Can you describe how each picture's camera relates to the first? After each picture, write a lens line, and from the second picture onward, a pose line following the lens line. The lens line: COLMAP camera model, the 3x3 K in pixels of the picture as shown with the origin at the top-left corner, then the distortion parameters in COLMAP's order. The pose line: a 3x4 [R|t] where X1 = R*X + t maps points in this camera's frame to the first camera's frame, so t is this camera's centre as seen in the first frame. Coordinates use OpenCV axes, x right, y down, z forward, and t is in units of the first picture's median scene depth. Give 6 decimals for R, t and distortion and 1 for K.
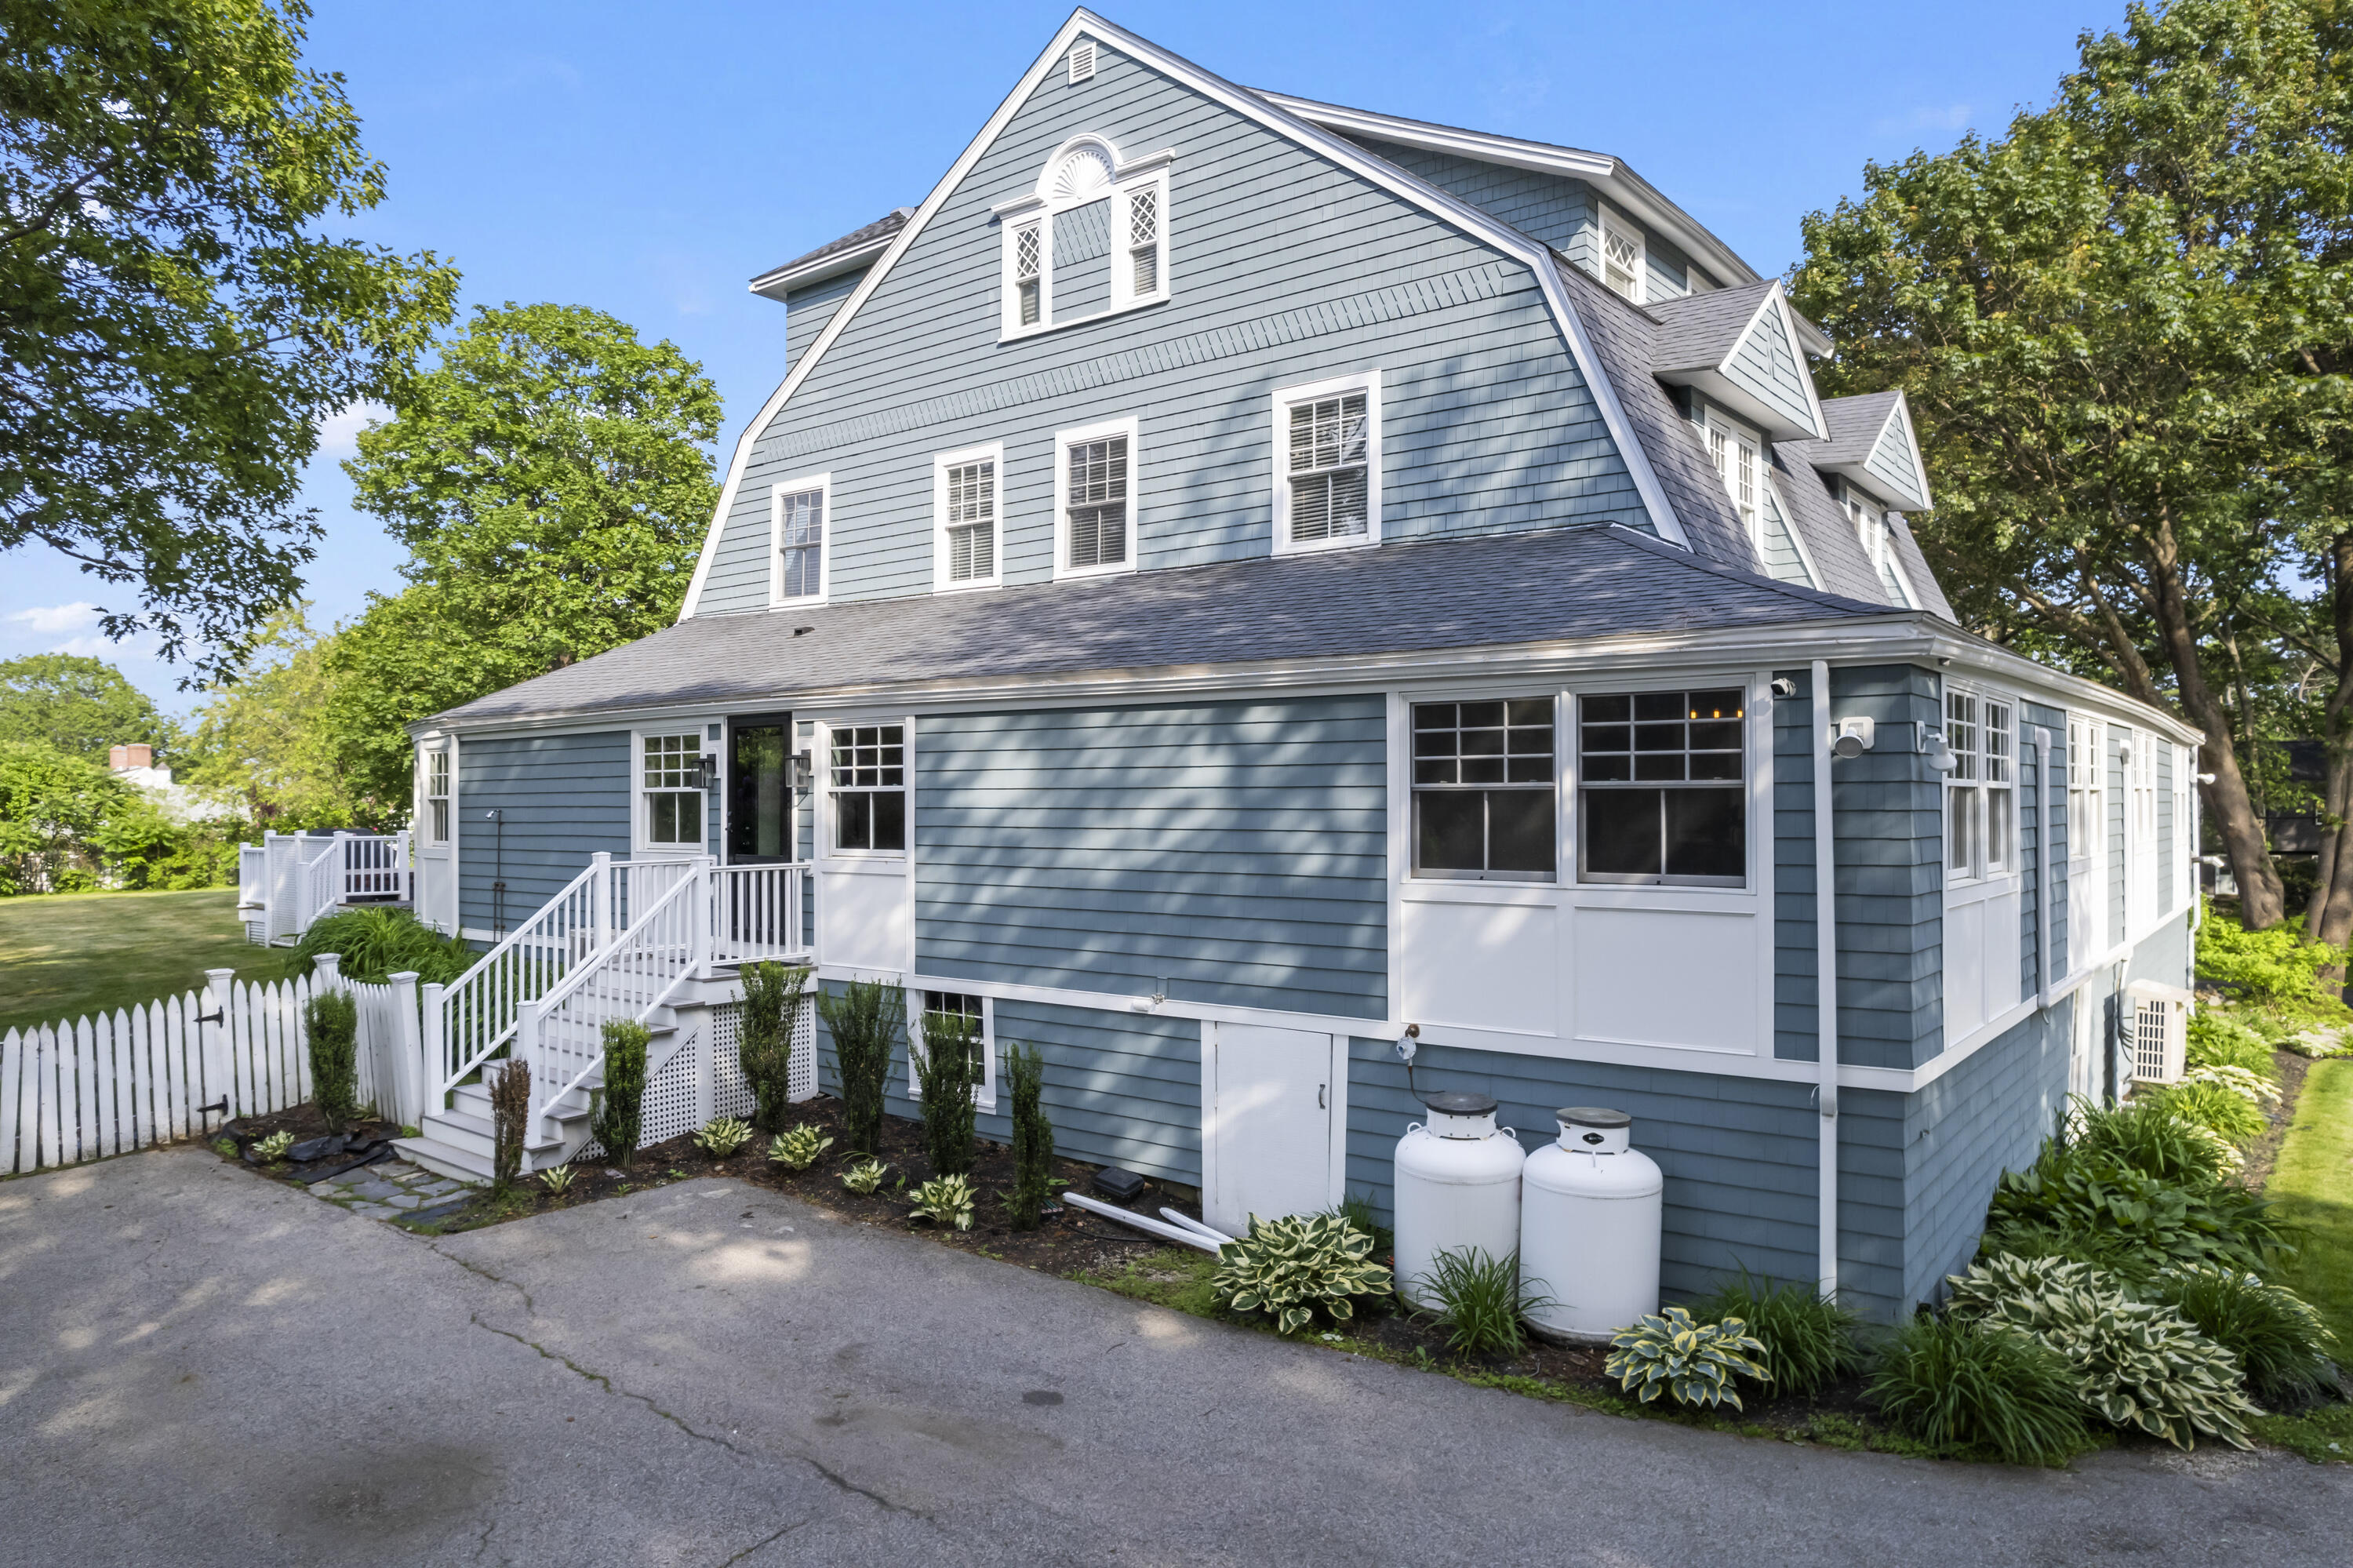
lens RADIAL K [[1513.2, 0, 1184.1], [0, 1513.2, 795.9], [0, 0, 1]] dist [-0.072175, 0.066086]
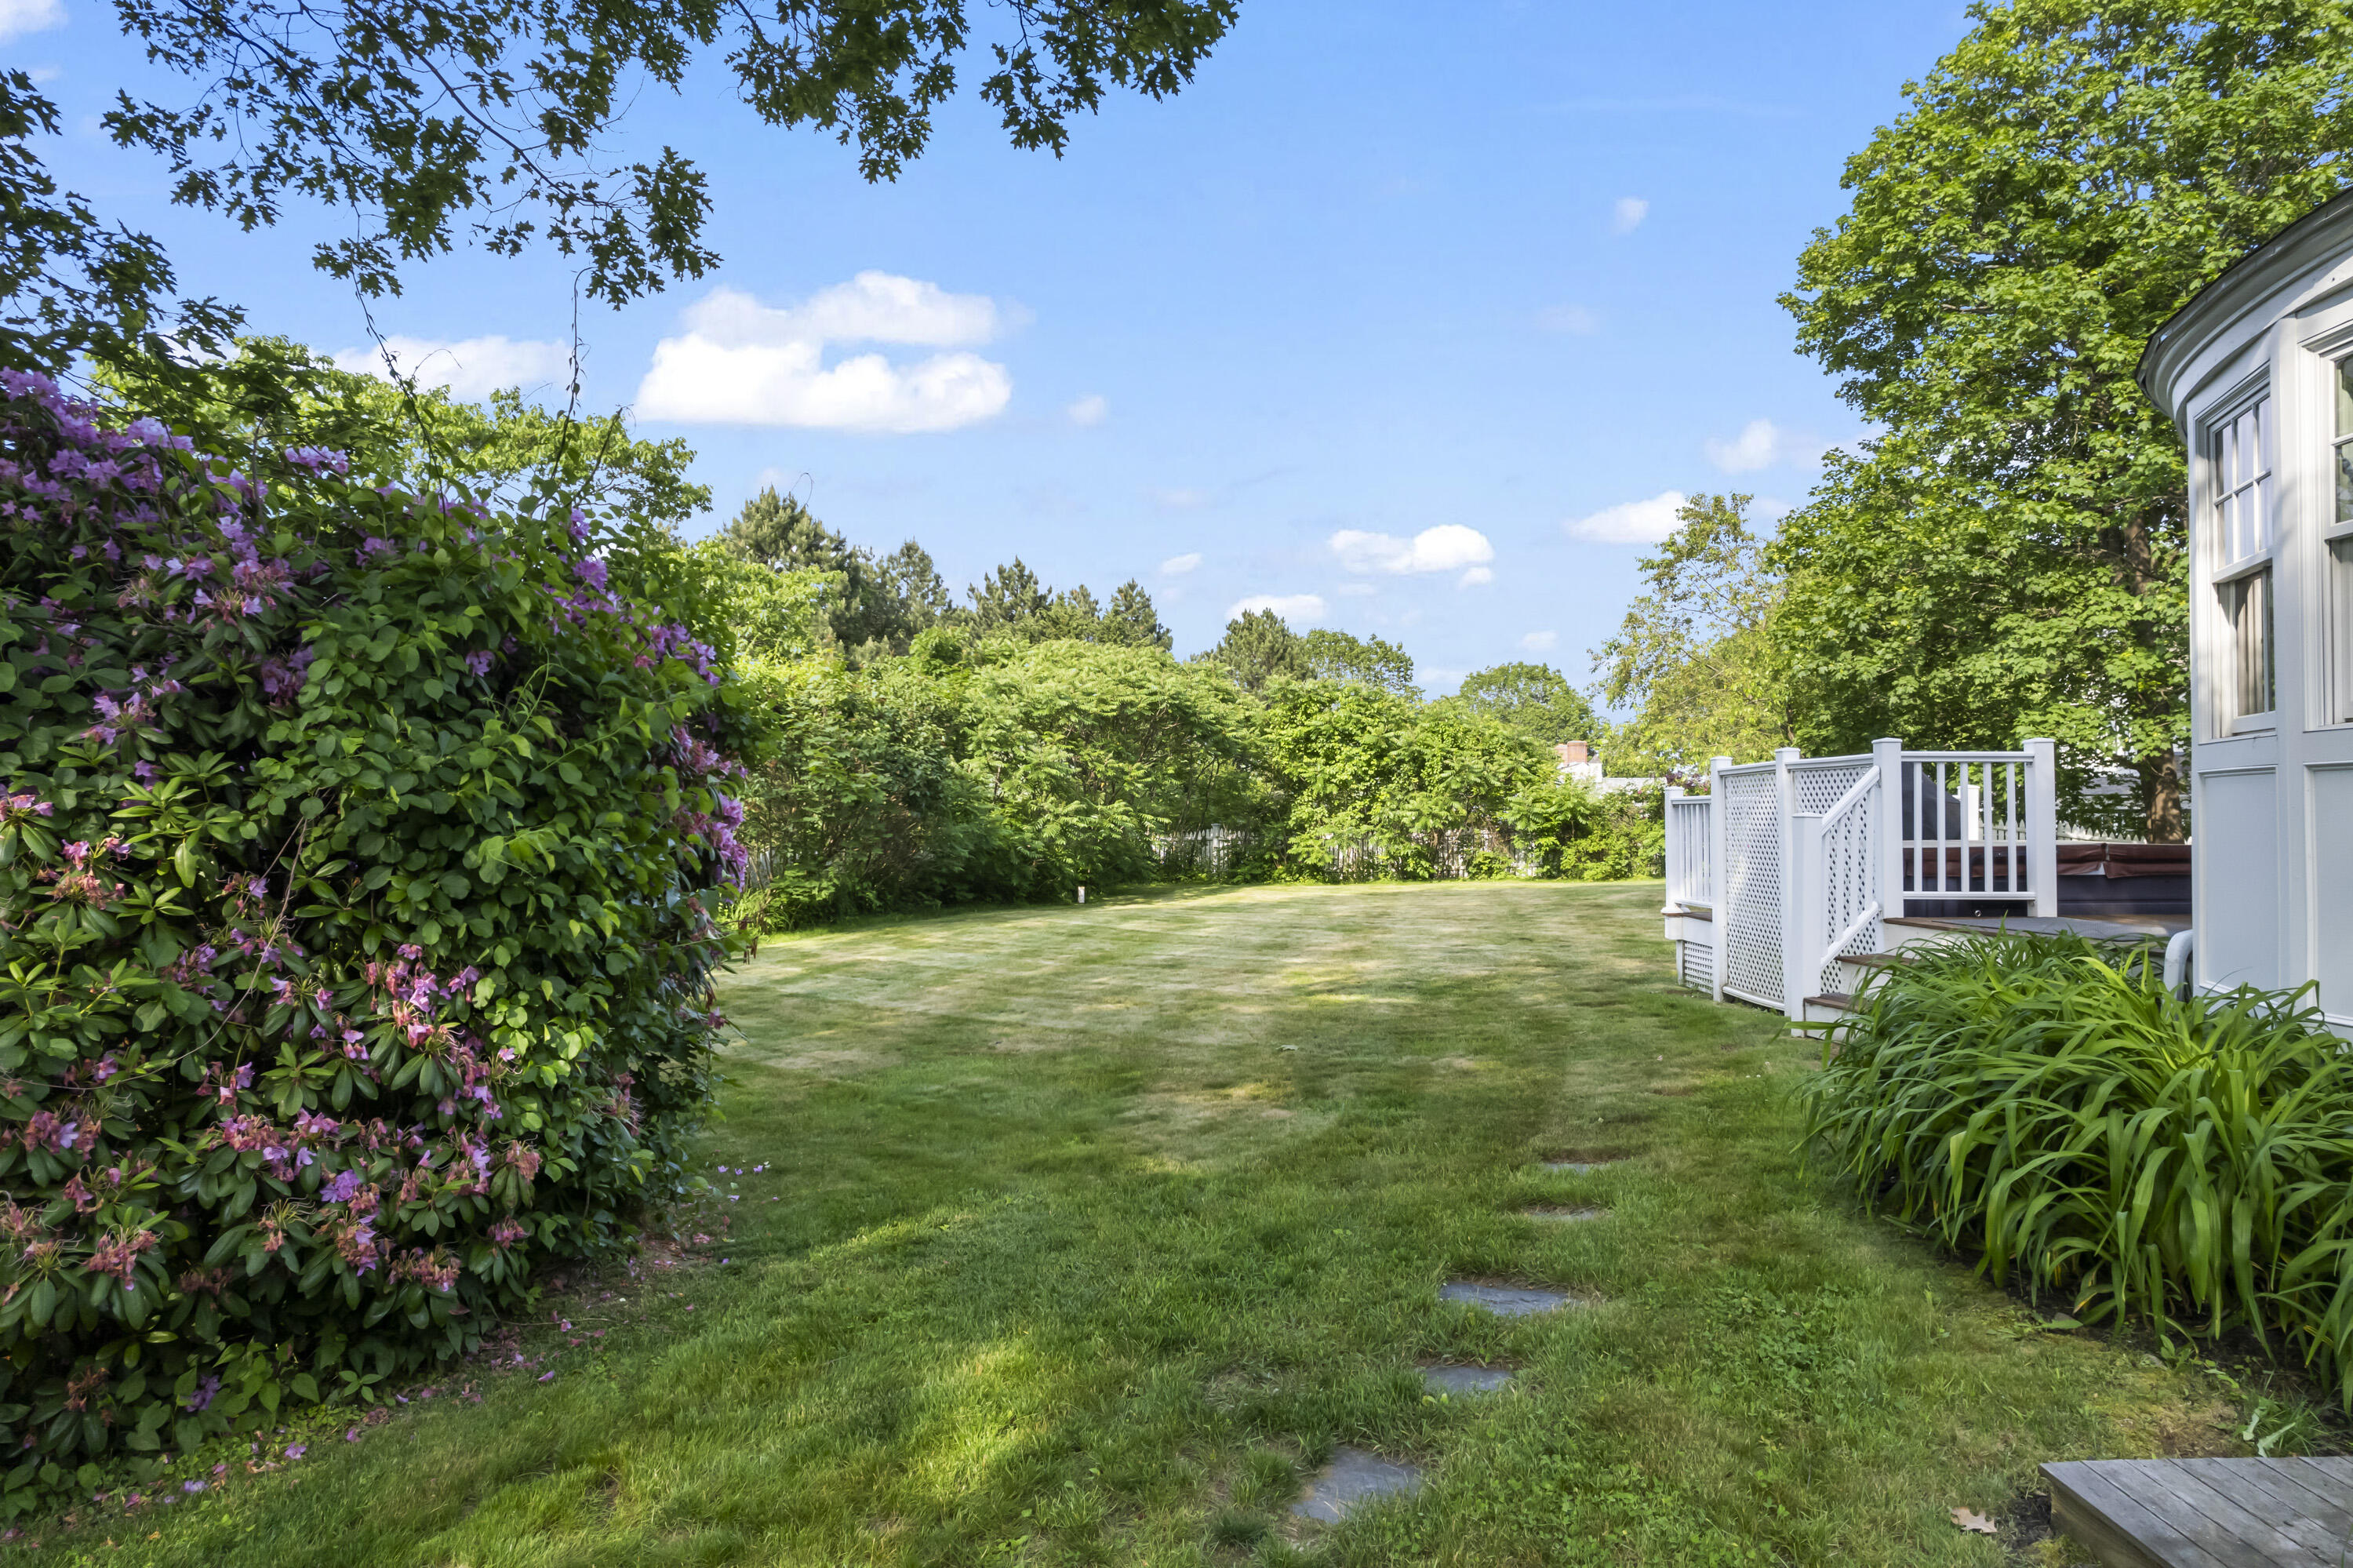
lens RADIAL K [[1513.2, 0, 1184.1], [0, 1513.2, 795.9], [0, 0, 1]] dist [-0.072175, 0.066086]
pose [[0.640685, -0.008029, -0.767762, -0.213835], [0.005225, 0.999968, -0.006098, 0.023011], [0.767786, -0.000105, 0.640706, 0.335707]]
